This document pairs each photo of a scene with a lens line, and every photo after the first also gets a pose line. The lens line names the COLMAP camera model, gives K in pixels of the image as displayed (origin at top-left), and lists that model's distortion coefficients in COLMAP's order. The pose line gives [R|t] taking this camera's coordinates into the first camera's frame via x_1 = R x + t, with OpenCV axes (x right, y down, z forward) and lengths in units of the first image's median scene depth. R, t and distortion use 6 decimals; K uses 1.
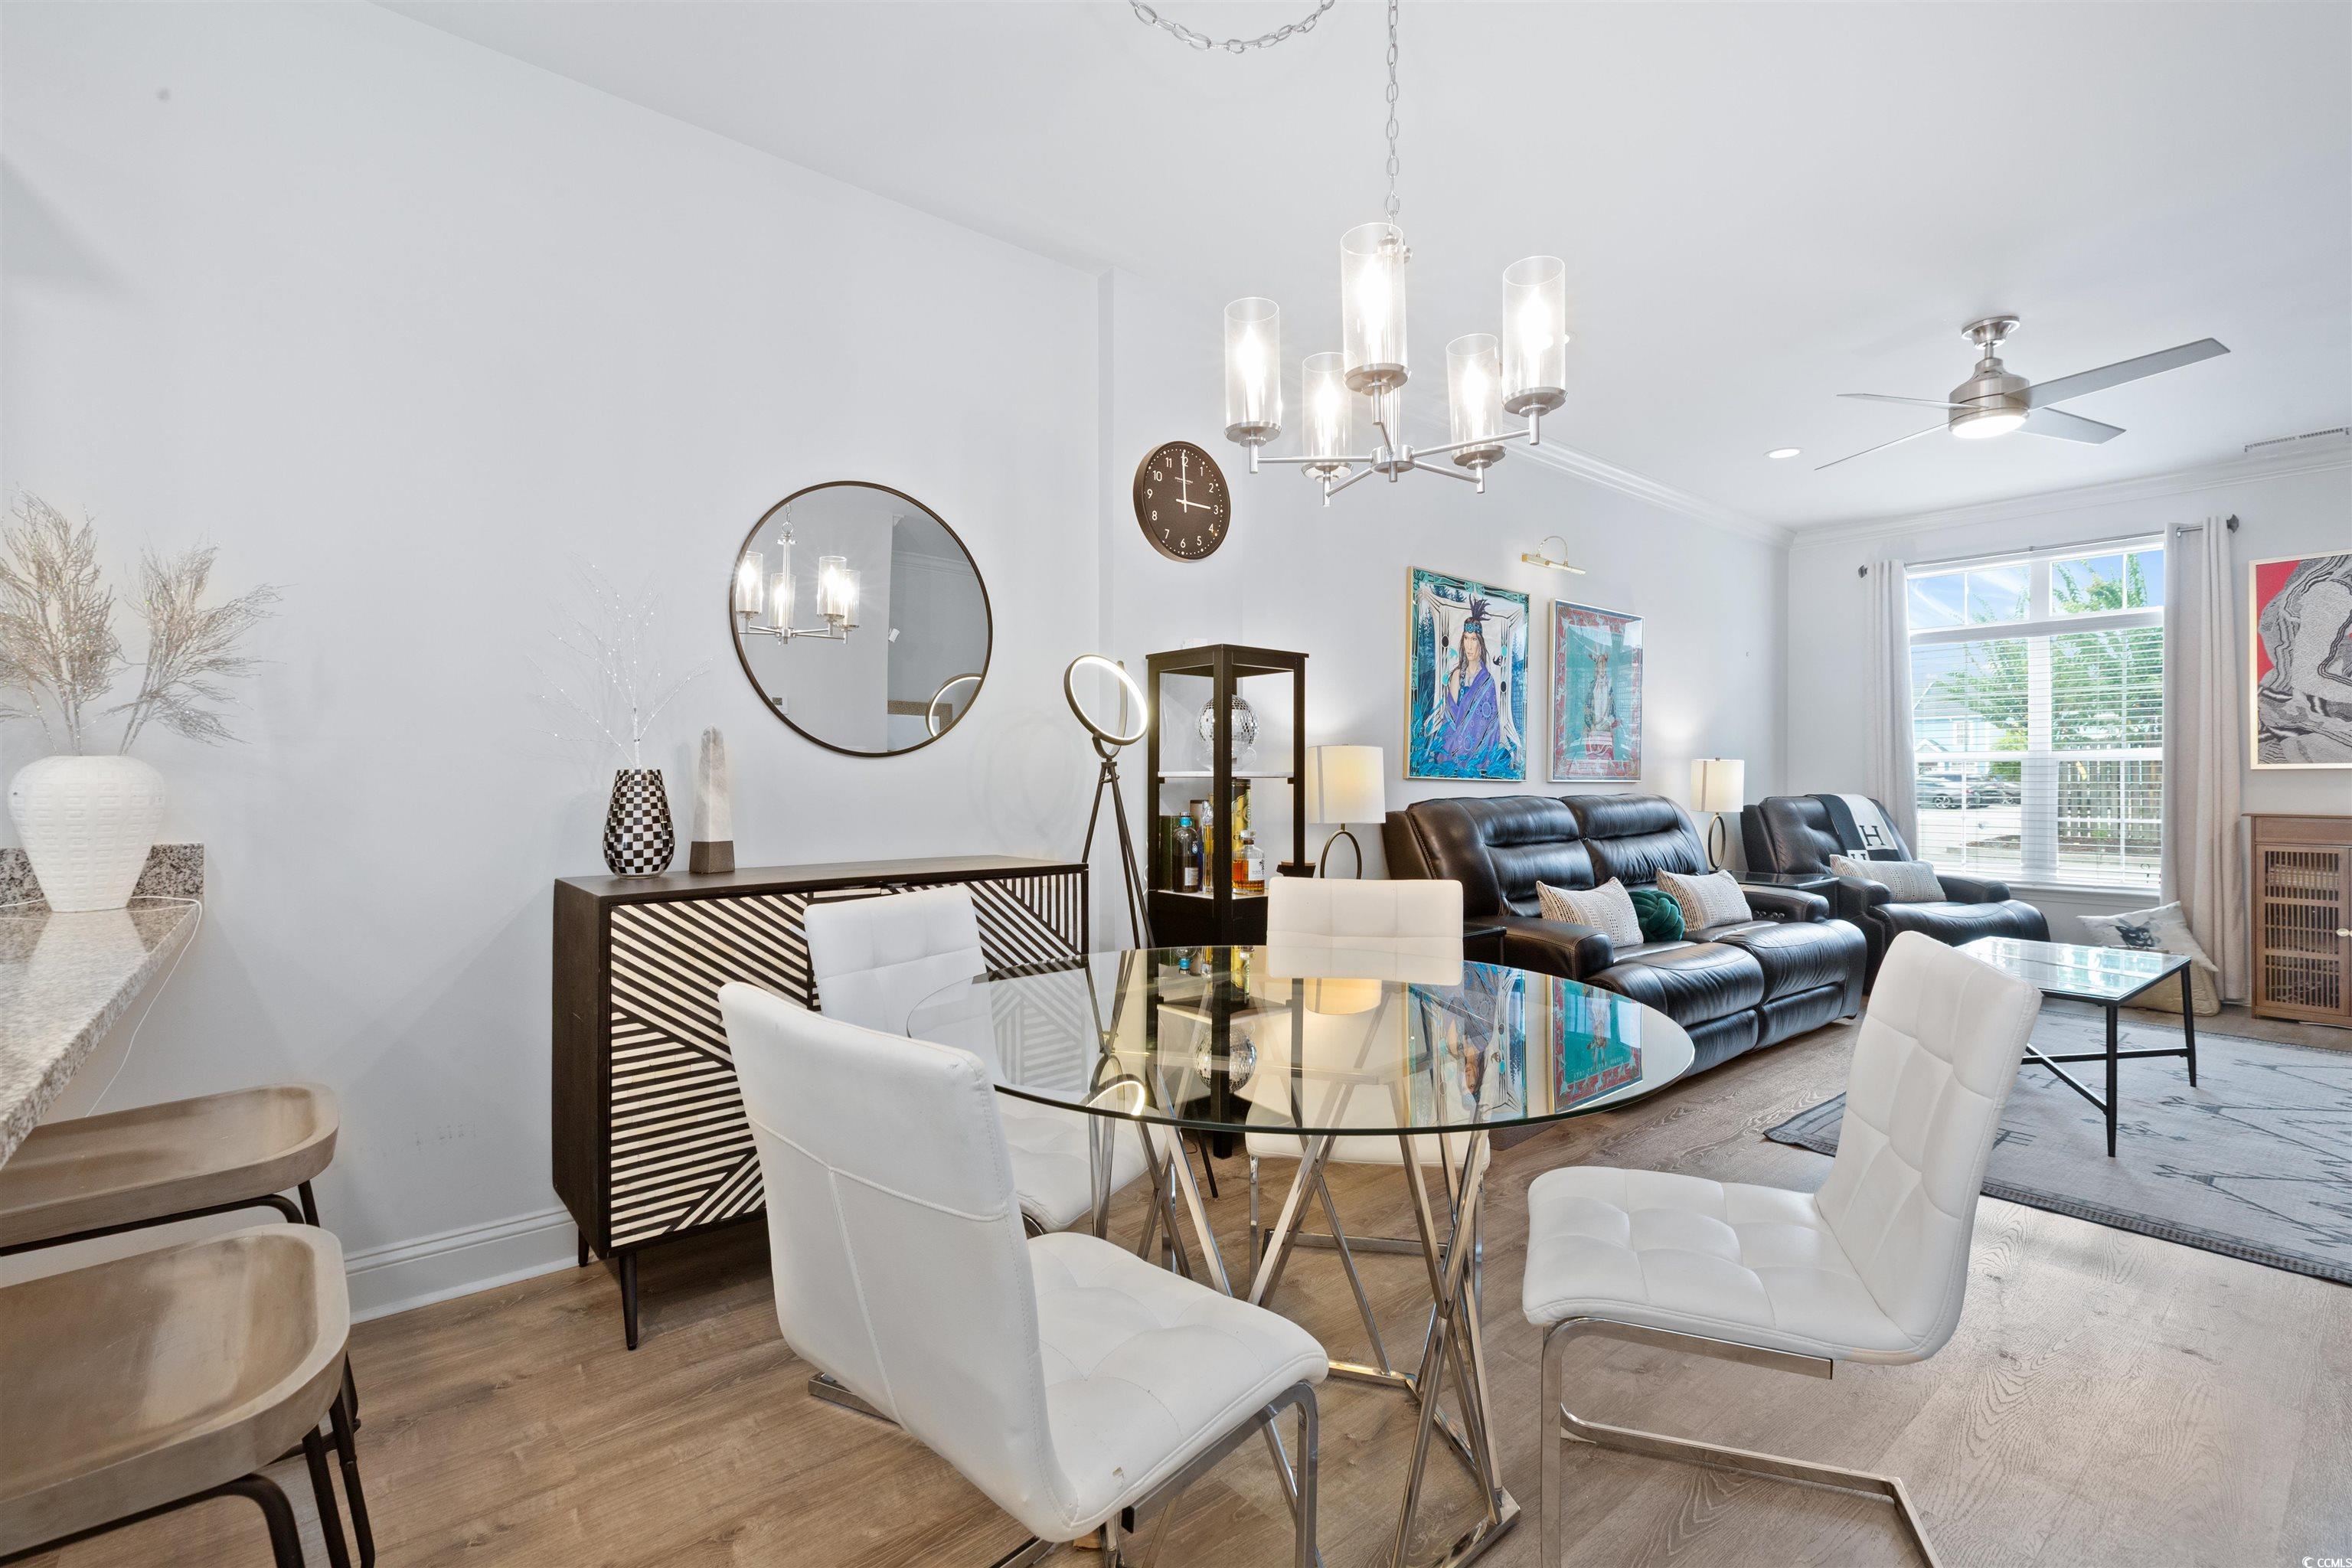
lens RADIAL K [[1058.2, 0, 1173.8], [0, 1058.2, 775.1], [0, 0, 1]] dist [0.004940, 0.000507]
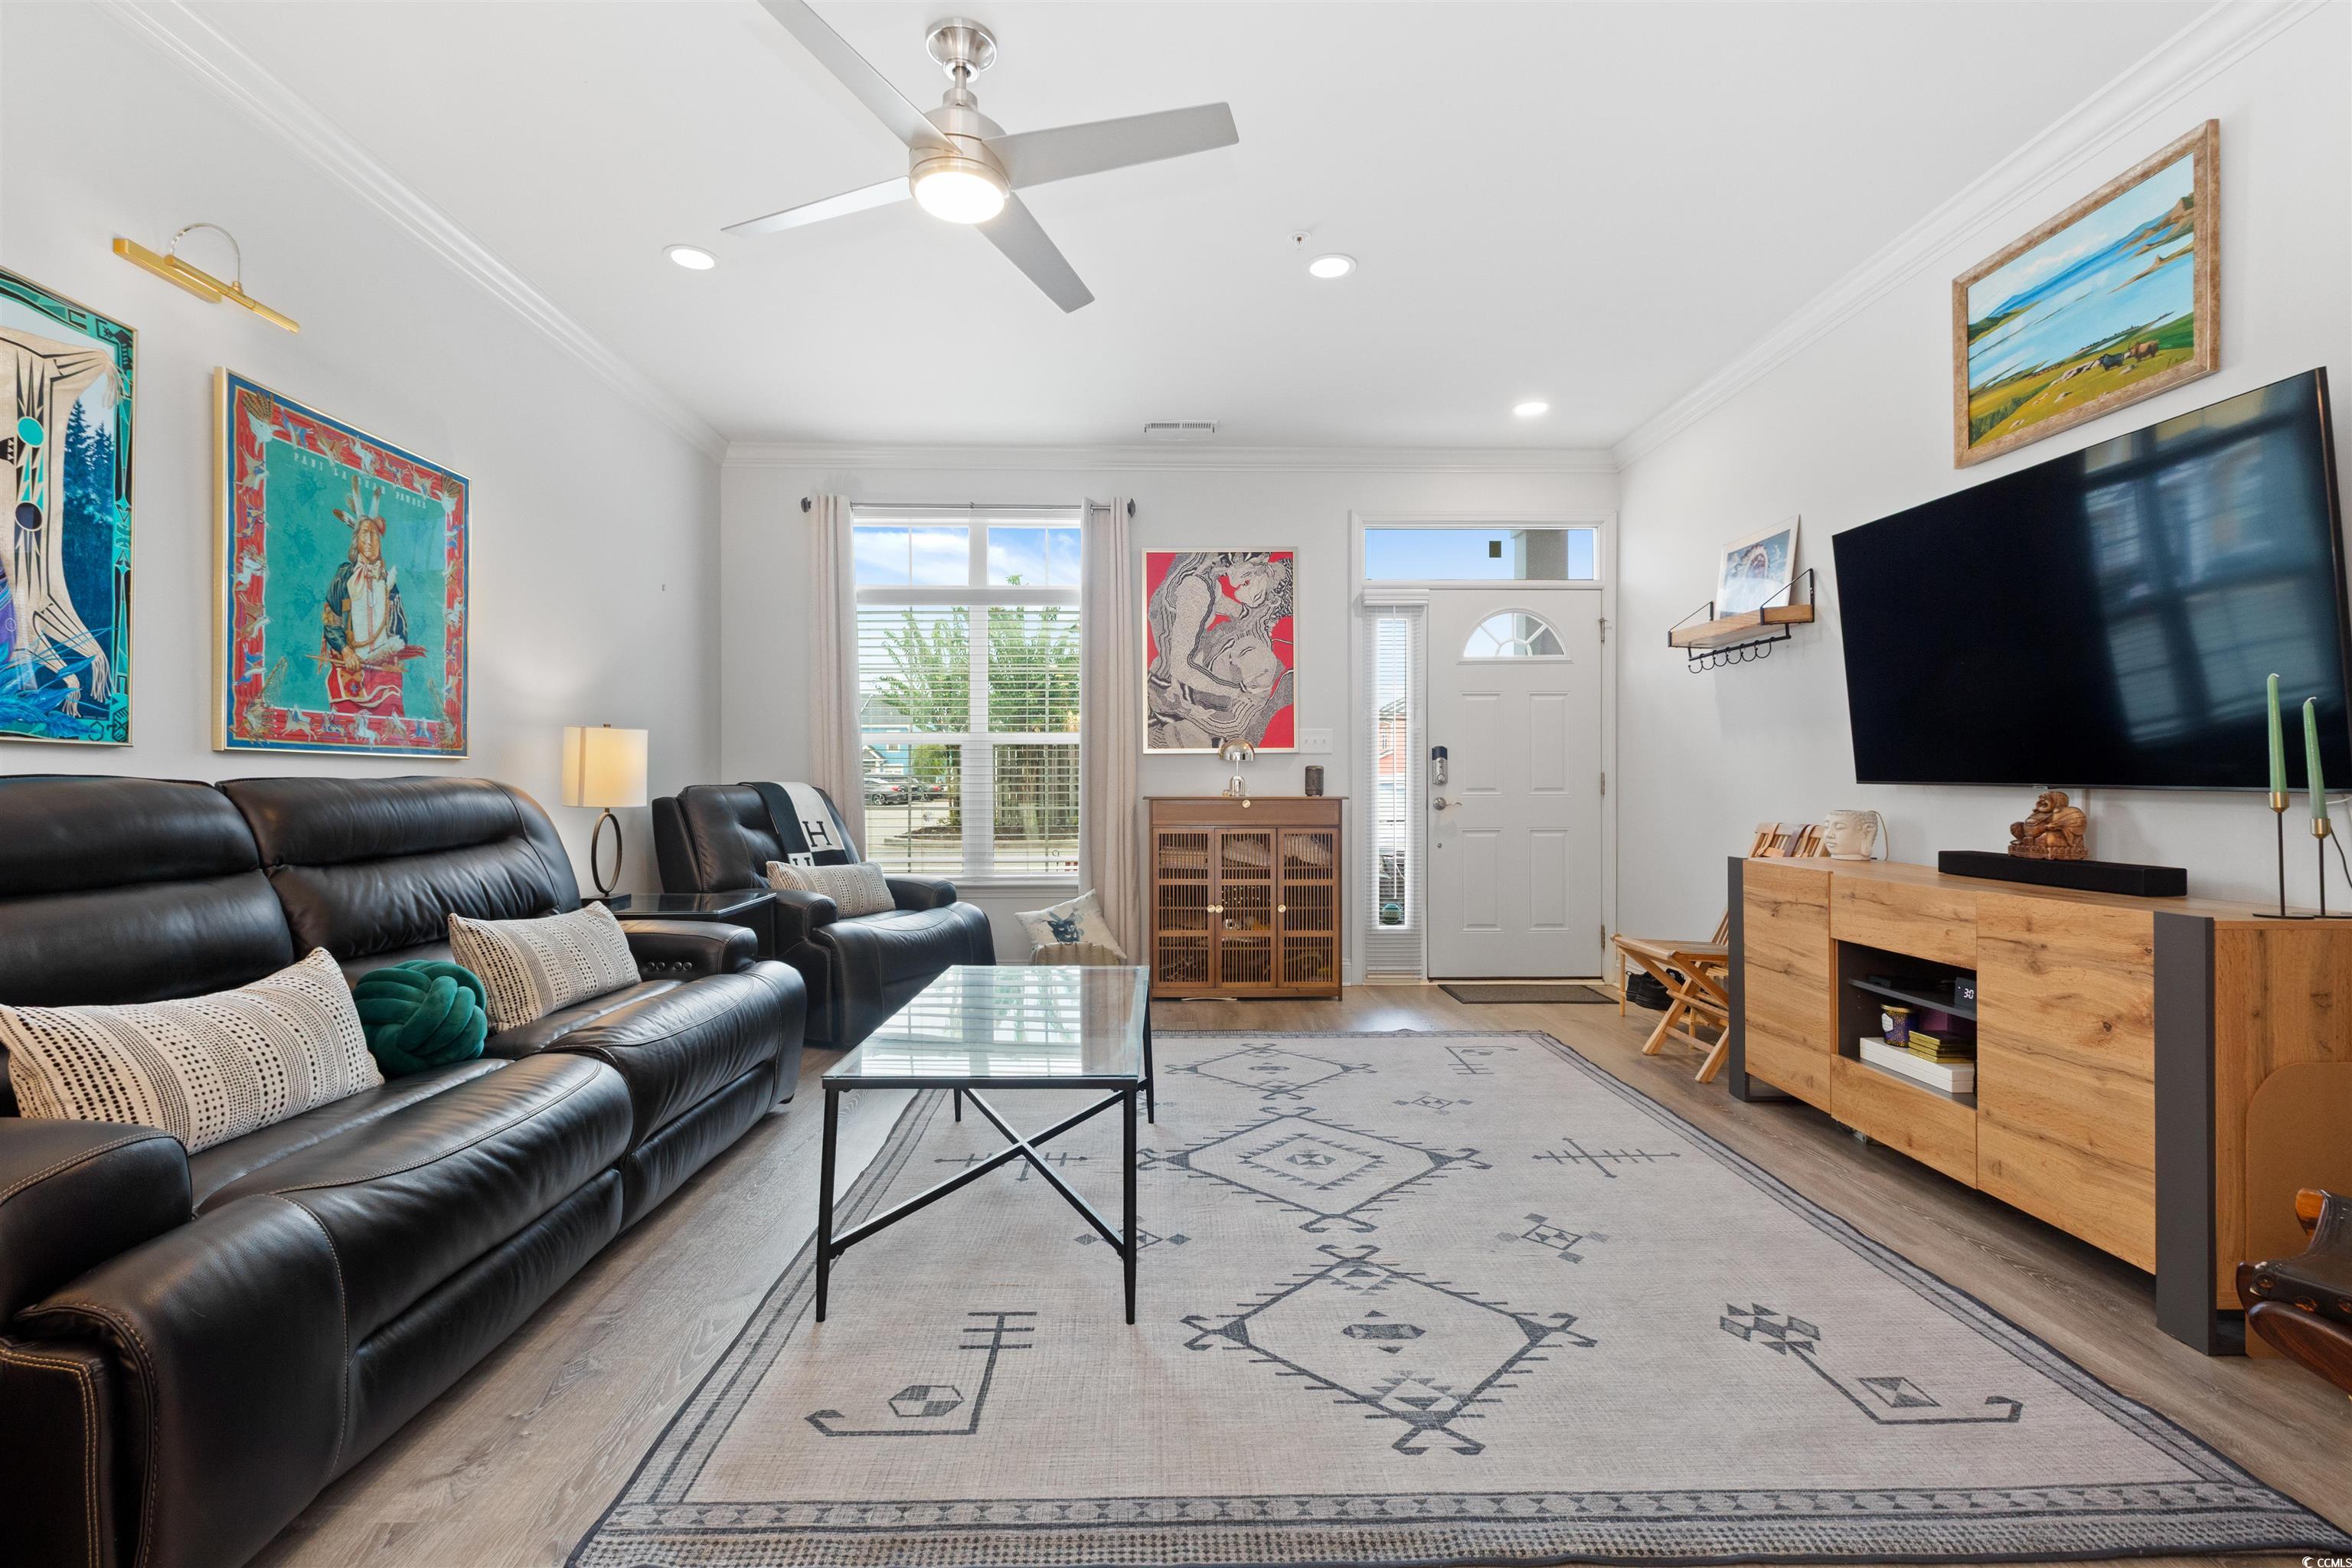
lens RADIAL K [[1058.9, 0, 1170.9], [0, 1058.9, 794.9], [0, 0, 1]] dist [0.005070, 0.000035]
pose [[0.624675, -0.011702, 0.780797, 0.266721], [-0.000585, 0.999880, 0.015454, 0.020287], [-0.780884, -0.010110, 0.624594, 0.388237]]
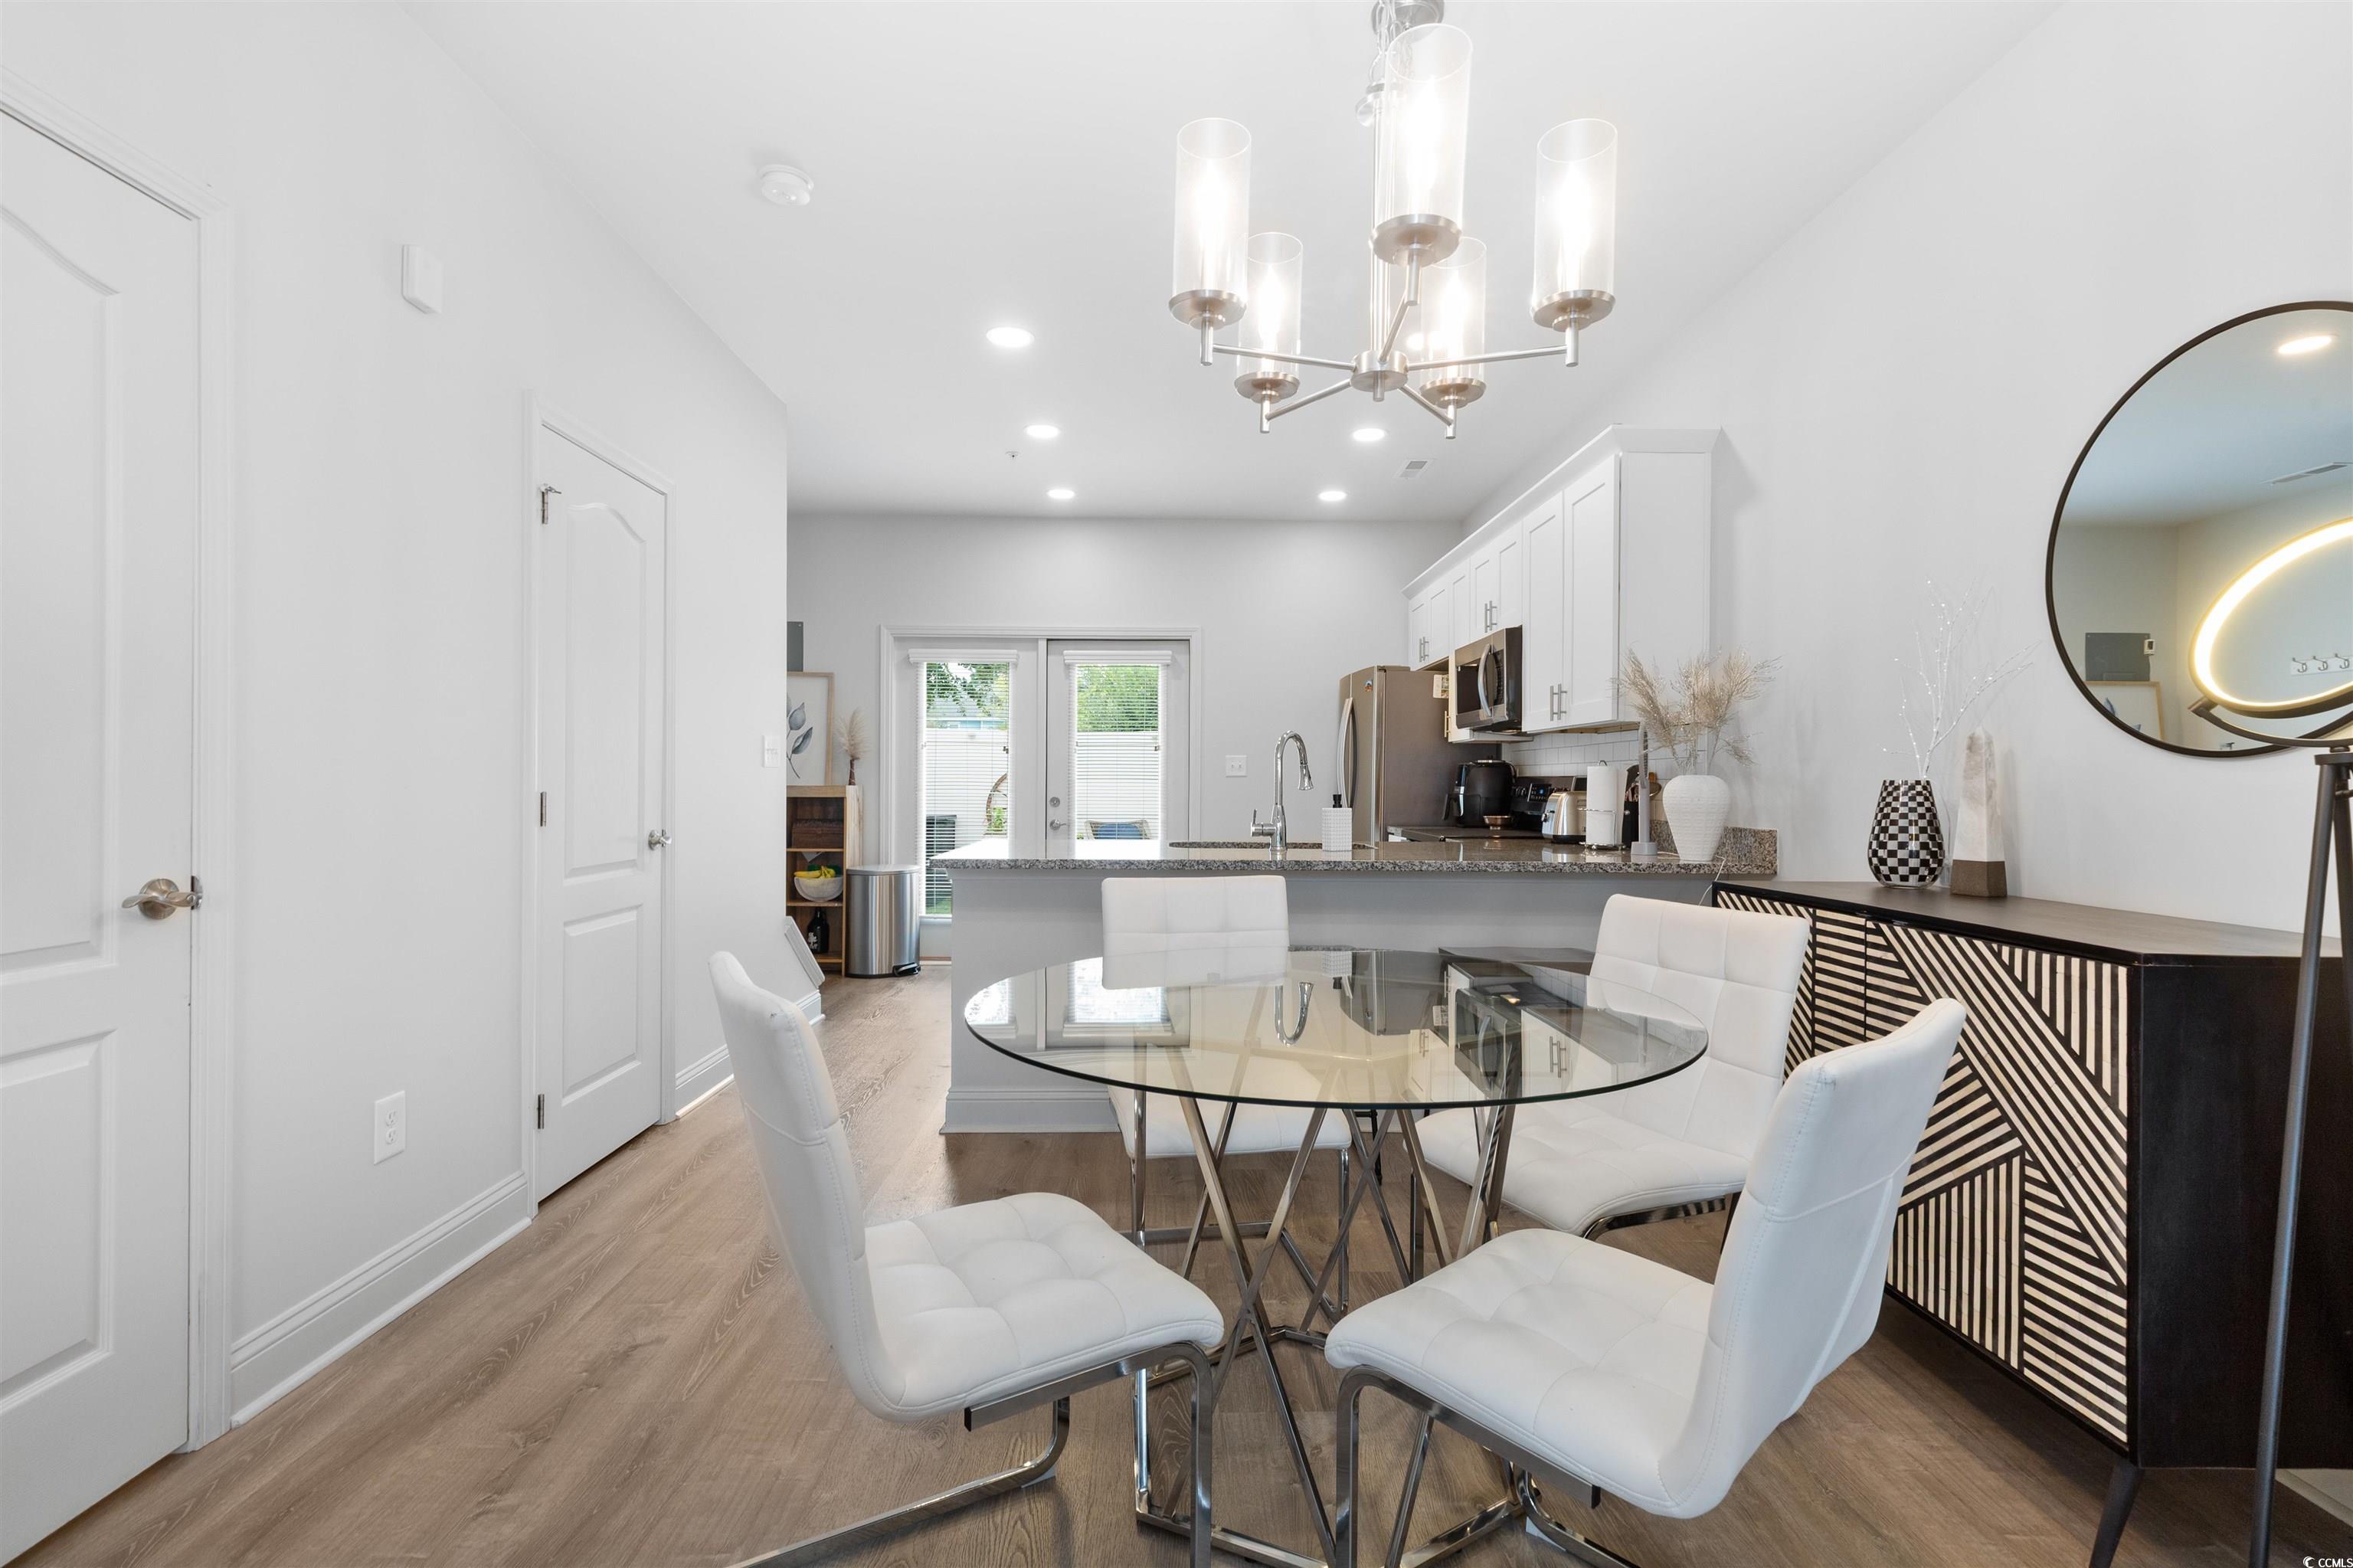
lens RADIAL K [[1066.3, 0, 1176.5], [0, 1066.3, 784.0], [0, 0, 1]] dist [-0.027142, 0.000038]
pose [[-0.627148, -0.005731, -0.778879, 0.360820], [-0.006266, 0.999978, -0.002313, 0.002794], [0.778875, 0.003430, -0.627170, 0.553883]]
